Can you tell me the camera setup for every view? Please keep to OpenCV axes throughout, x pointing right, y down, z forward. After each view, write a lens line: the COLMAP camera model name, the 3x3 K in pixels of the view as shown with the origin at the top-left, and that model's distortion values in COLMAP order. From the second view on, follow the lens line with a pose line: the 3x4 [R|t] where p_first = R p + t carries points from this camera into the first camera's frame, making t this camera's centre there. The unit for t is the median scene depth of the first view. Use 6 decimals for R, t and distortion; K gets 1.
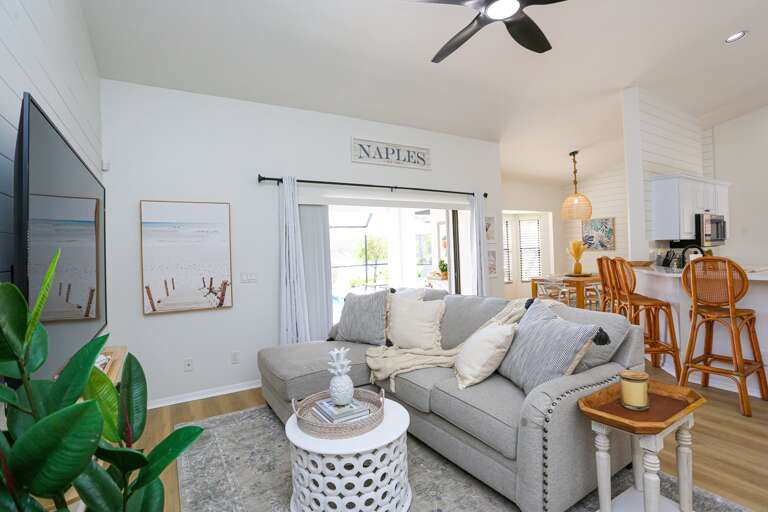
lens RADIAL K [[370.9, 0, 387.9], [0, 370.9, 250.5], [0, 0, 1]] dist [-0.046583, 0.015195]
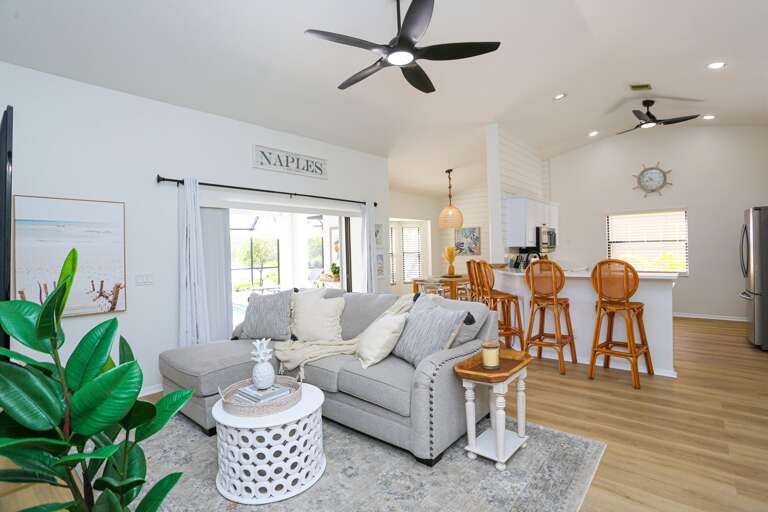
lens RADIAL K [[370.9, 0, 384.1], [0, 370.9, 250.8], [0, 0, 1]] dist [-0.046583, 0.015195]
pose [[0.954973, 0.010412, 0.296511, -0.062741], [-0.007675, 0.999917, -0.010394, 0.001751], [-0.296595, 0.007650, 0.954973, -0.108977]]
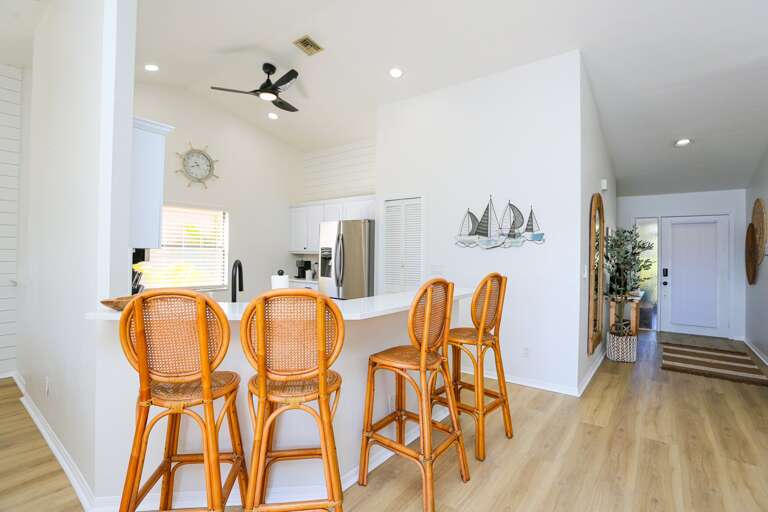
lens RADIAL K [[370.9, 0, 385.2], [0, 370.9, 252.4], [0, 0, 1]] dist [-0.046583, 0.015195]
pose [[-0.334956, 0.027632, 0.941829, 0.224234], [0.011115, 0.999616, -0.025374, -0.010921], [-0.942168, 0.001969, -0.335134, 1.089202]]
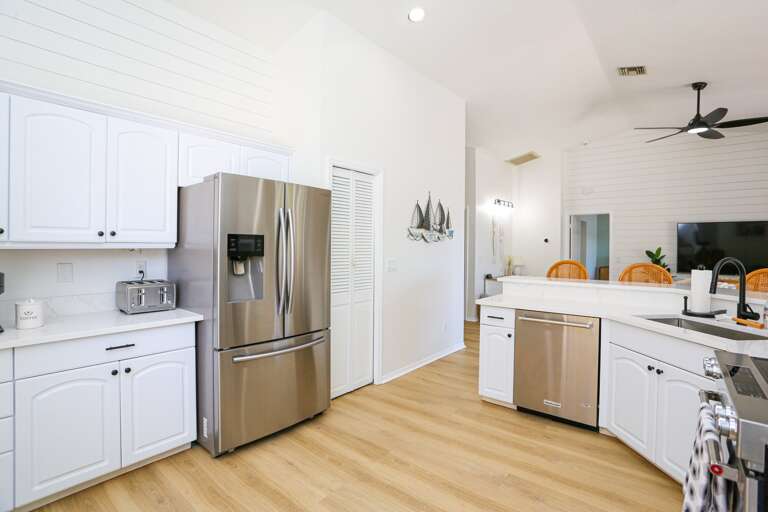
lens RADIAL K [[370.9, 0, 387.4], [0, 370.9, 248.7], [0, 0, 1]] dist [-0.046583, 0.015195]
pose [[-0.946409, 0.025932, -0.321929, 1.675263], [0.018714, 0.999500, 0.025497, -0.057418], [0.322429, 0.018106, -0.946421, 1.521058]]
